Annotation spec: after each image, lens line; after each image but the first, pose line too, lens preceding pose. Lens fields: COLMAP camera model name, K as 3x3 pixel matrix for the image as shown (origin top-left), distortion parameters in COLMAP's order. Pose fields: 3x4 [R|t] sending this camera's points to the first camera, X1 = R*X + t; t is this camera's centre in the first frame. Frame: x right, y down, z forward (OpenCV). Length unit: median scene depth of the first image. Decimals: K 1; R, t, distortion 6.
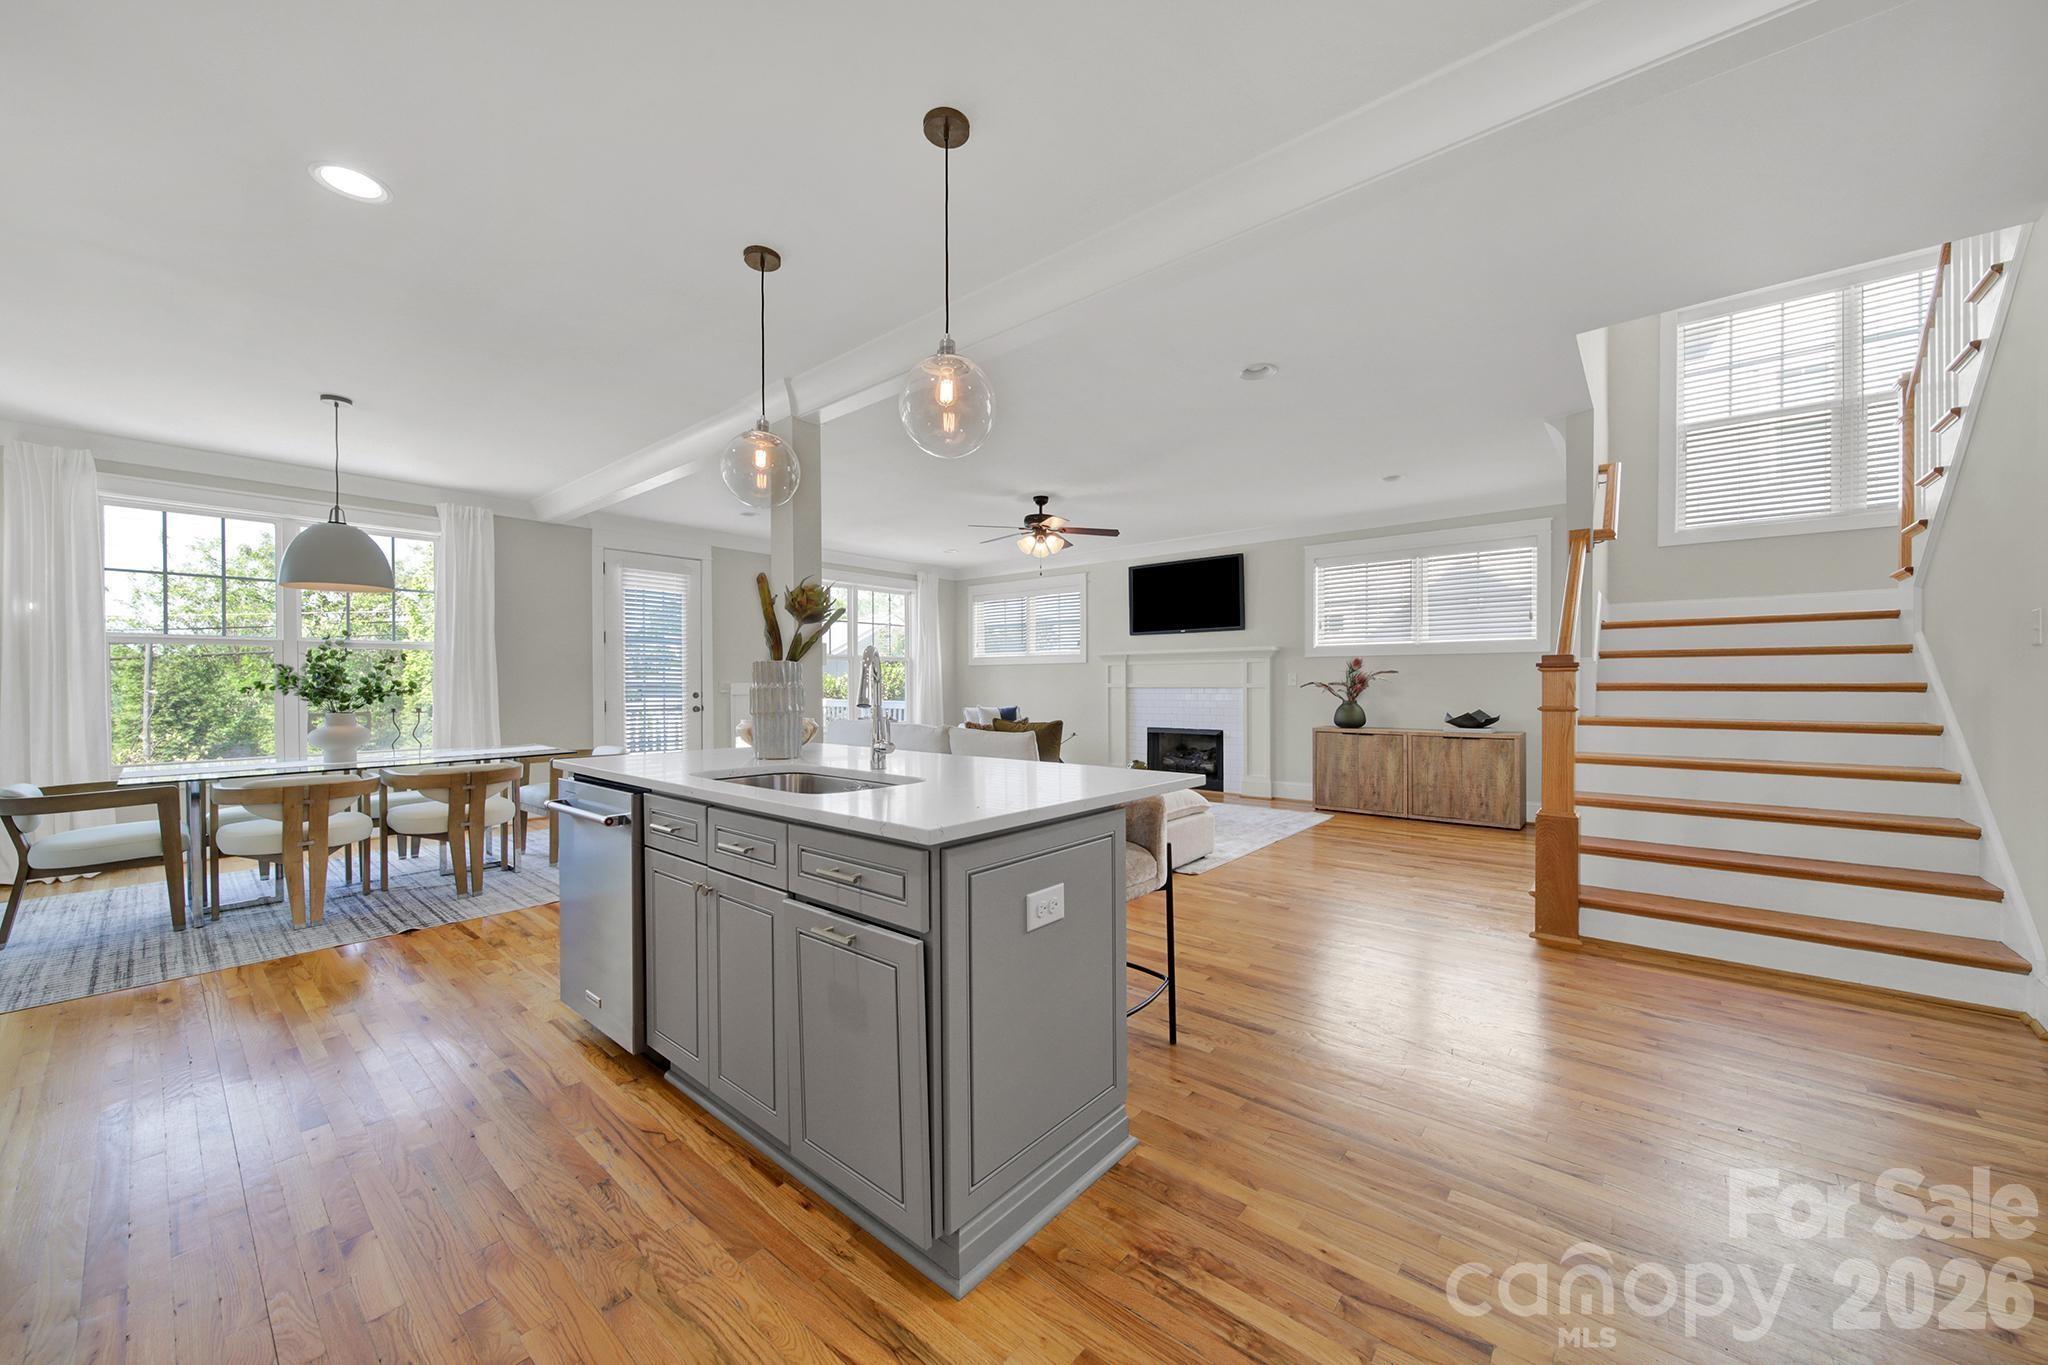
lens RADIAL K [[736.7, 0, 1017.8], [0, 736.7, 690.6], [0, 0, 1]] dist [0.001398, -0.001777]
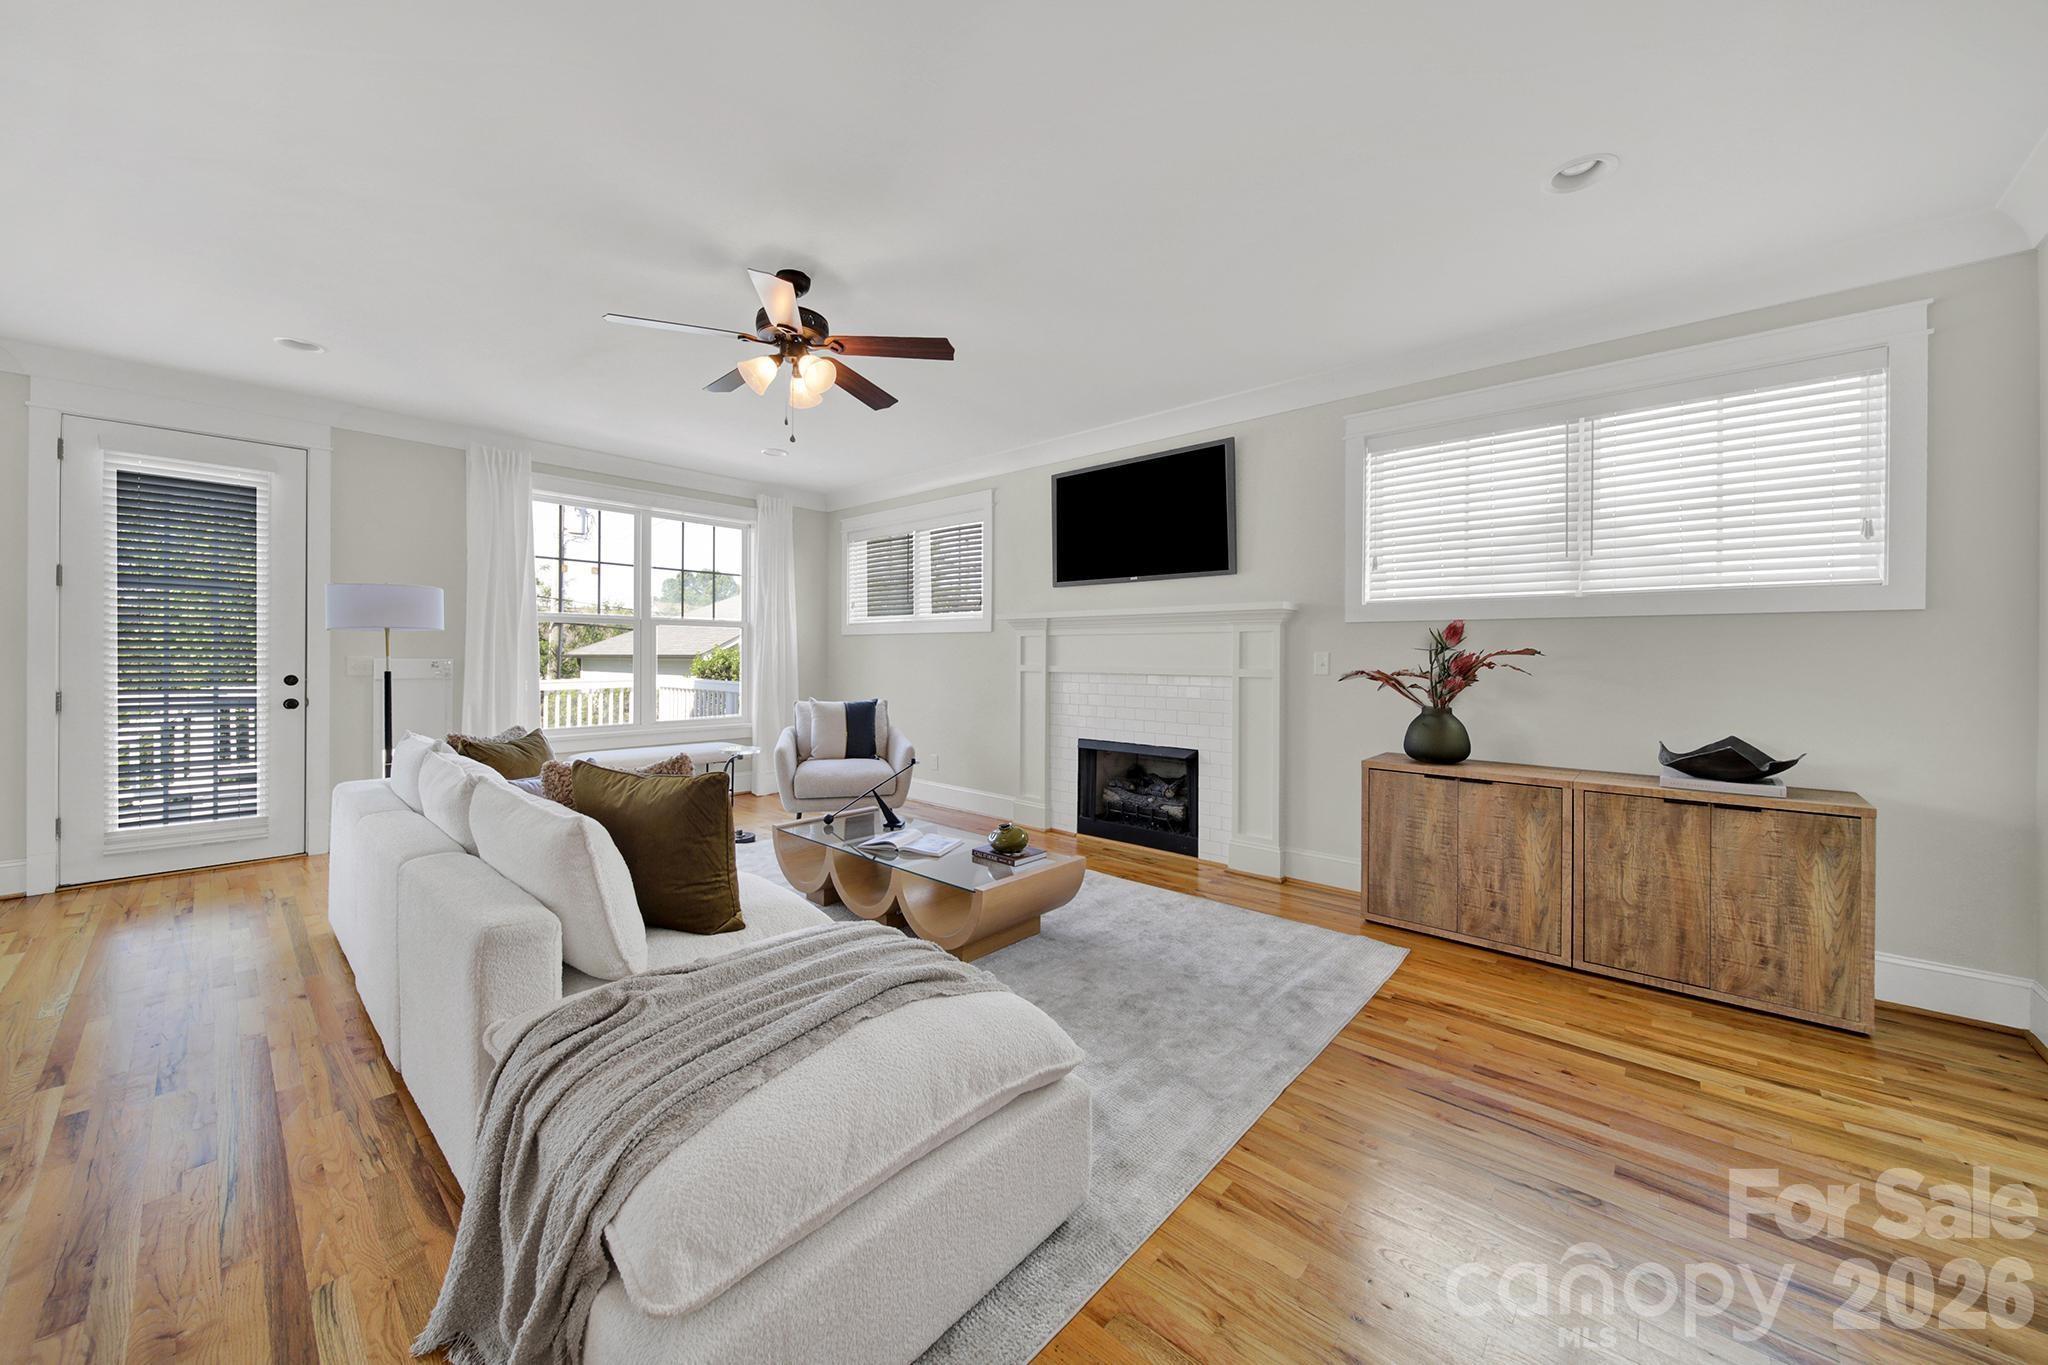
lens RADIAL K [[736.7, 0, 1024.1], [0, 736.7, 656.8], [0, 0, 1]] dist [0.001398, -0.001777]
pose [[0.999748, 0.009474, -0.020363, 0.184089], [-0.009662, 0.999912, -0.009129, -0.014536], [0.020275, 0.009323, 0.999751, 0.506002]]
